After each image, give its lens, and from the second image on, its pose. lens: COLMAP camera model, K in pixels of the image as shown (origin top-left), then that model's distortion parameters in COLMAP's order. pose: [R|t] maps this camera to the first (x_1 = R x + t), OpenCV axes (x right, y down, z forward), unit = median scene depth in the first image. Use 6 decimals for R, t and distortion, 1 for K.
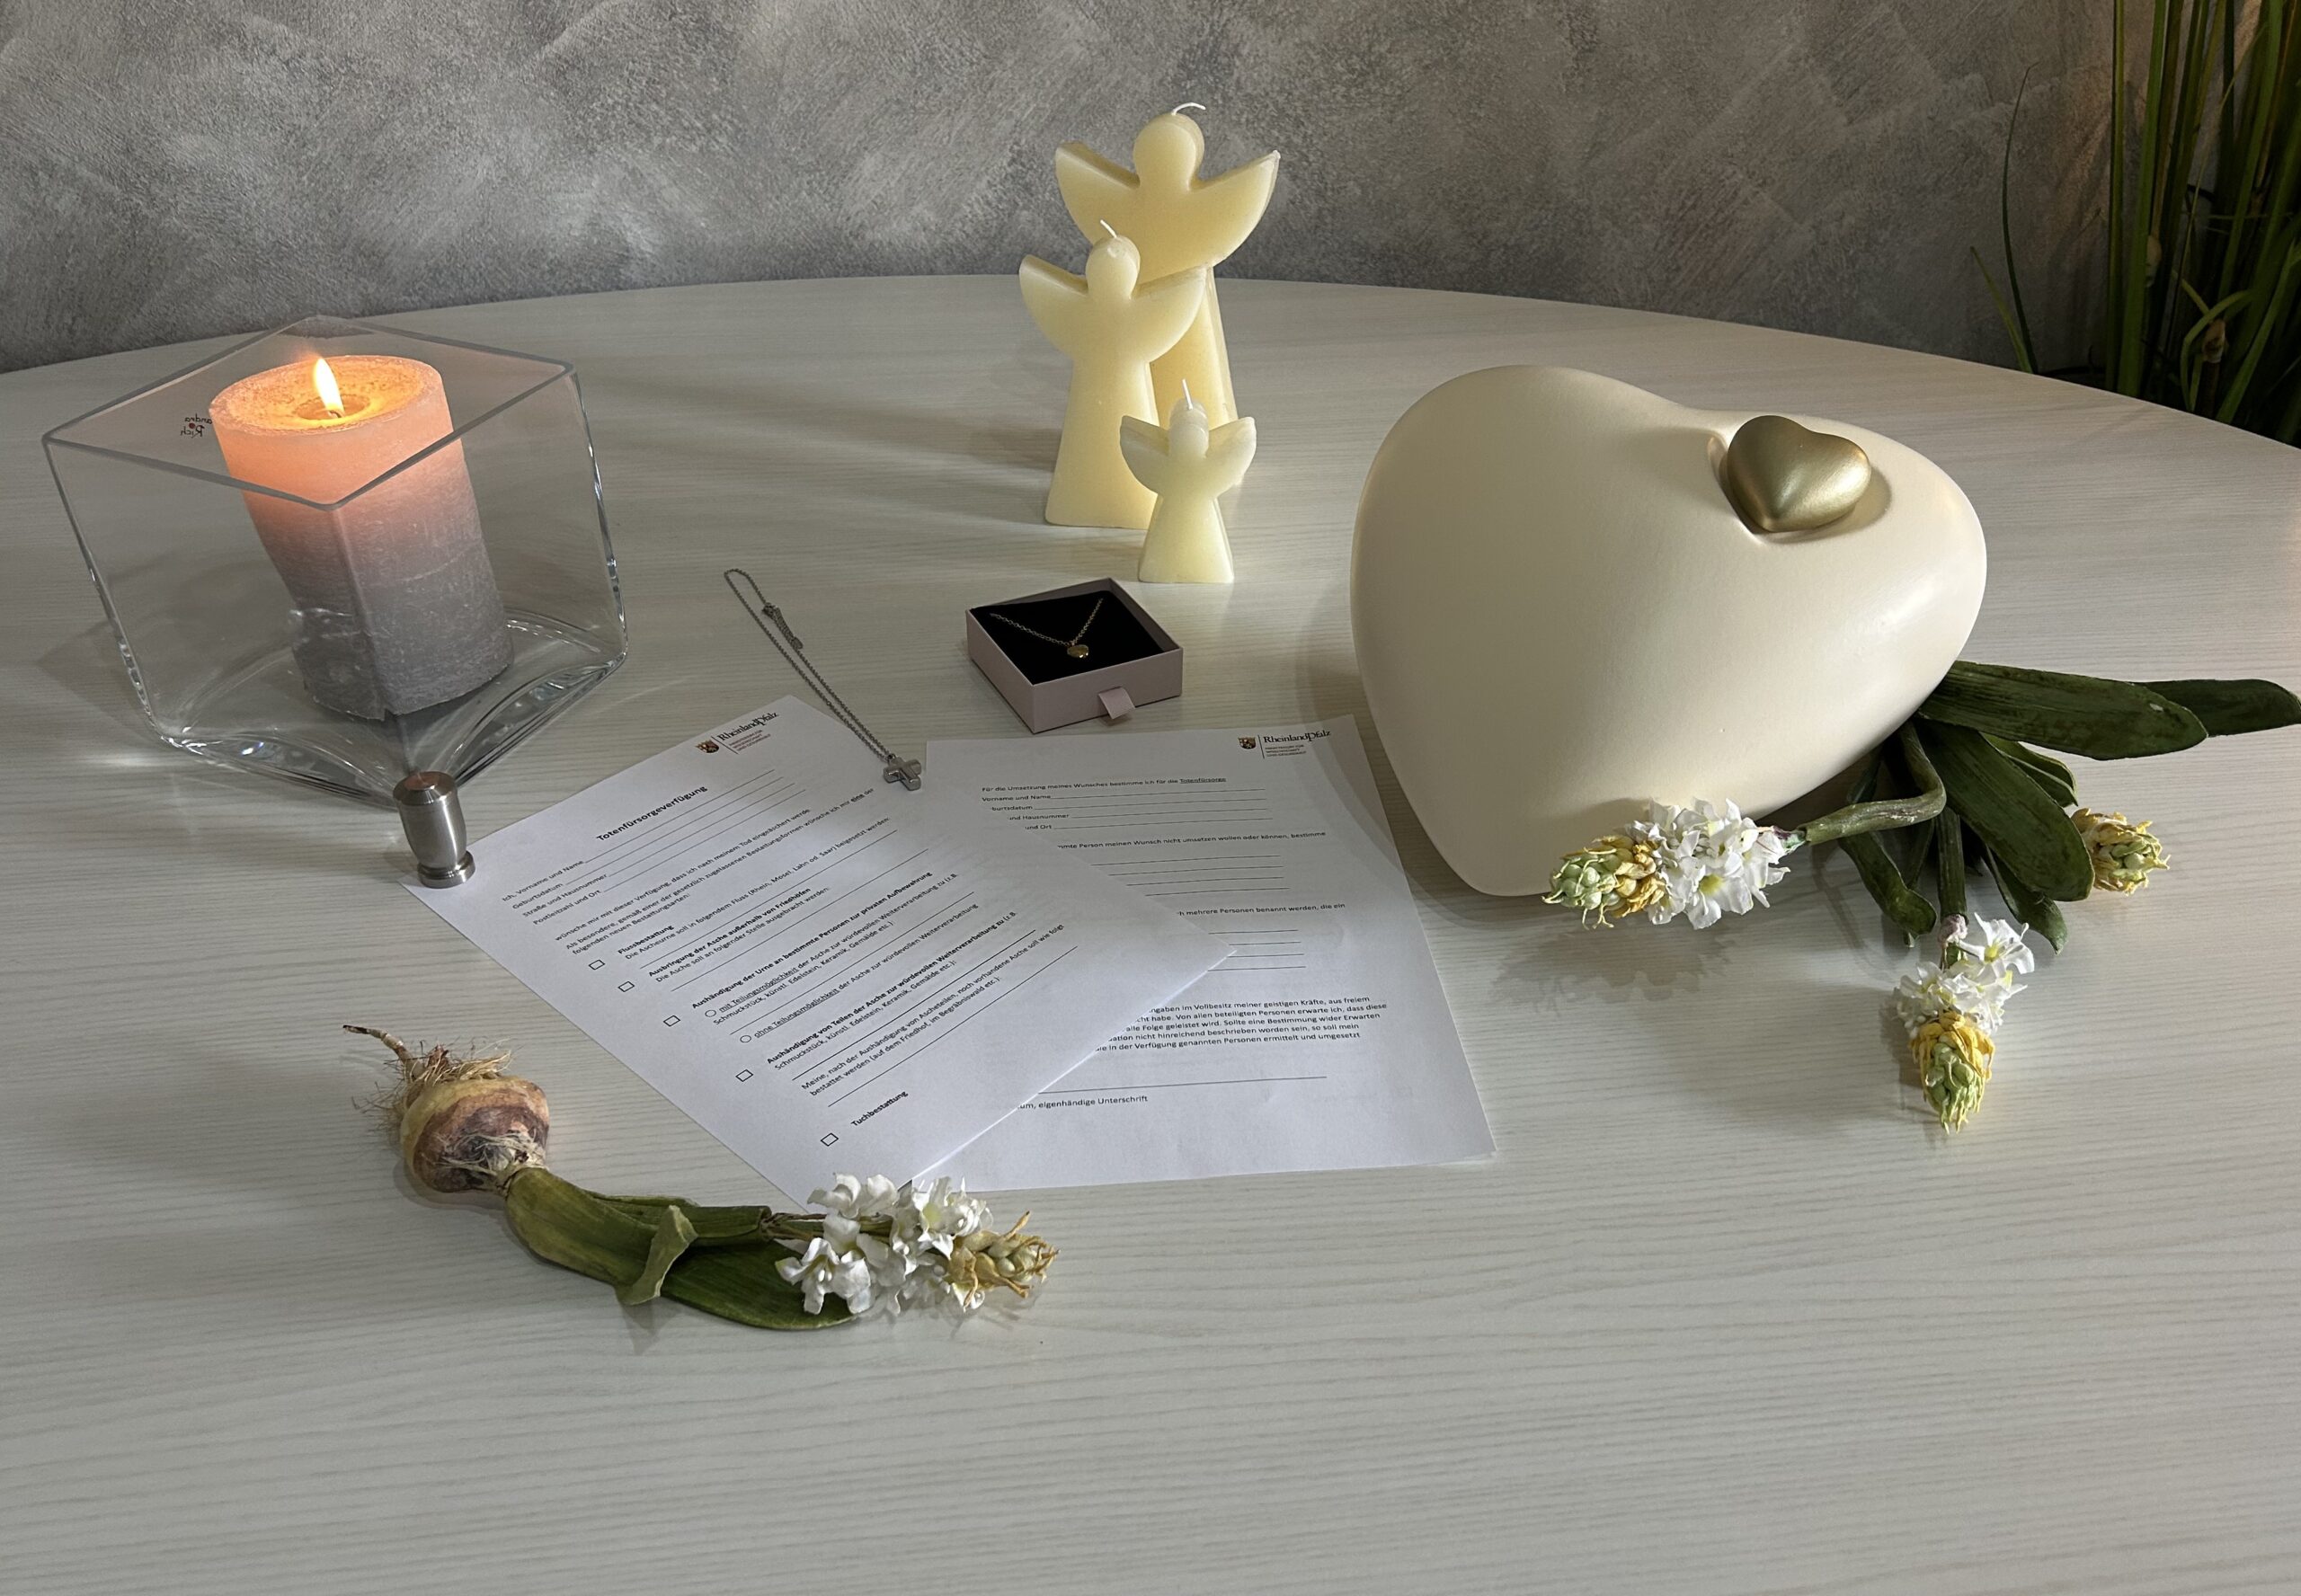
lens RADIAL K [[1520.1, 0, 1150.5], [0, 1520.1, 798.0], [0, 0, 1]] dist [-0.000257, -0.000146]
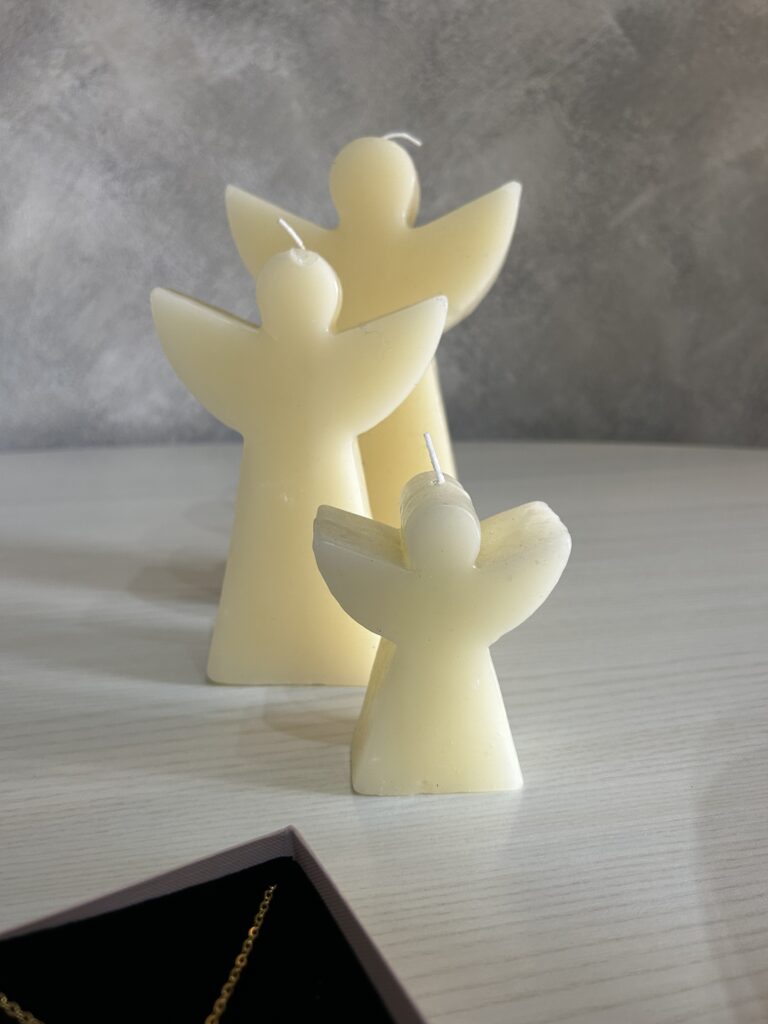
lens RADIAL K [[766.7, 0, 384.0], [0, 766.7, 512.0], [0, 0, 1]] dist [0.000817, 0.000882]
pose [[0.998355, -0.027361, 0.050383, -0.006124], [0.042475, 0.943225, -0.329428, -0.120610], [-0.038509, 0.331027, 0.942835, 0.576253]]
